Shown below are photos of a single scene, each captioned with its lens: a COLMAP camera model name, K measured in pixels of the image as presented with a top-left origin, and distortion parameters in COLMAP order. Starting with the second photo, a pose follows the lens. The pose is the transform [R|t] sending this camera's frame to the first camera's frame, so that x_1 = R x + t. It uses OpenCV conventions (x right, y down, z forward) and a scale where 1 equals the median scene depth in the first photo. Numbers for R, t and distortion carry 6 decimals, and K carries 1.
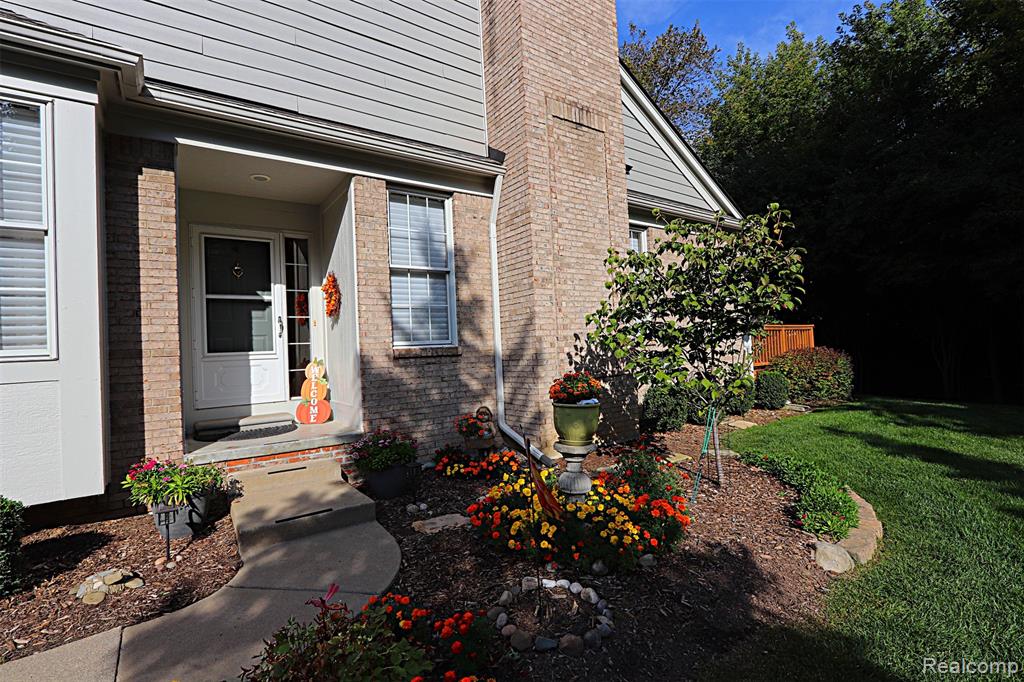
lens RADIAL K [[472.9, 0, 512.0], [0, 472.9, 340.0], [0, 0, 1]] dist [-0.014688, 0.000719]
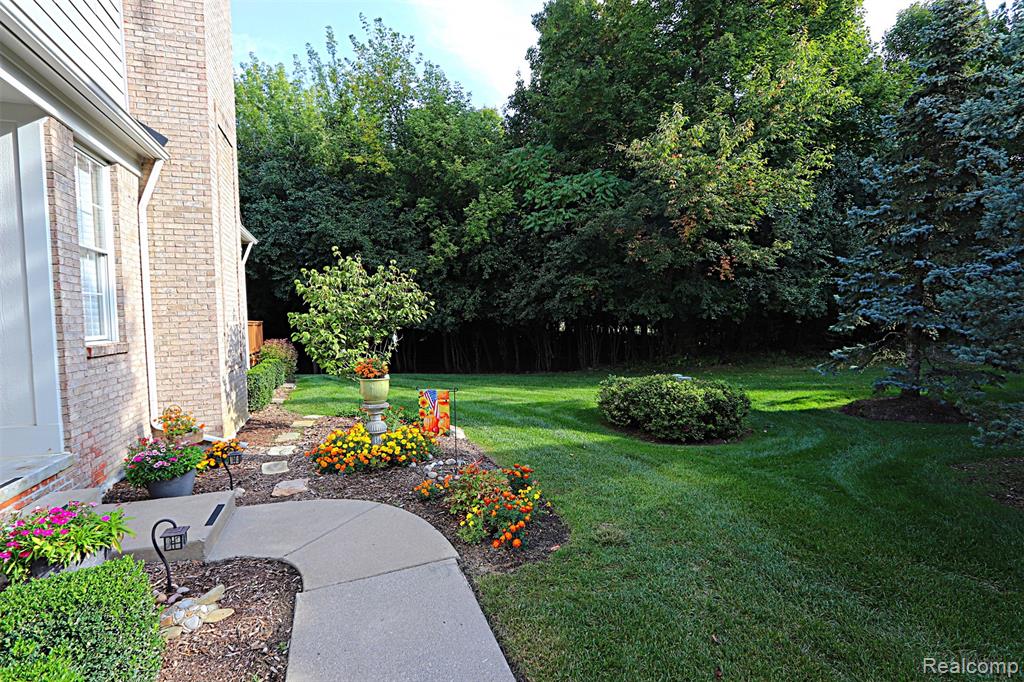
lens RADIAL K [[472.9, 0, 511.9], [0, 472.9, 342.5], [0, 0, 1]] dist [-0.014688, 0.000719]
pose [[0.266171, 0.005266, 0.963911, -0.734742], [-0.007060, 0.999969, -0.003514, 0.010096], [-0.963900, -0.005870, 0.266200, 0.084291]]
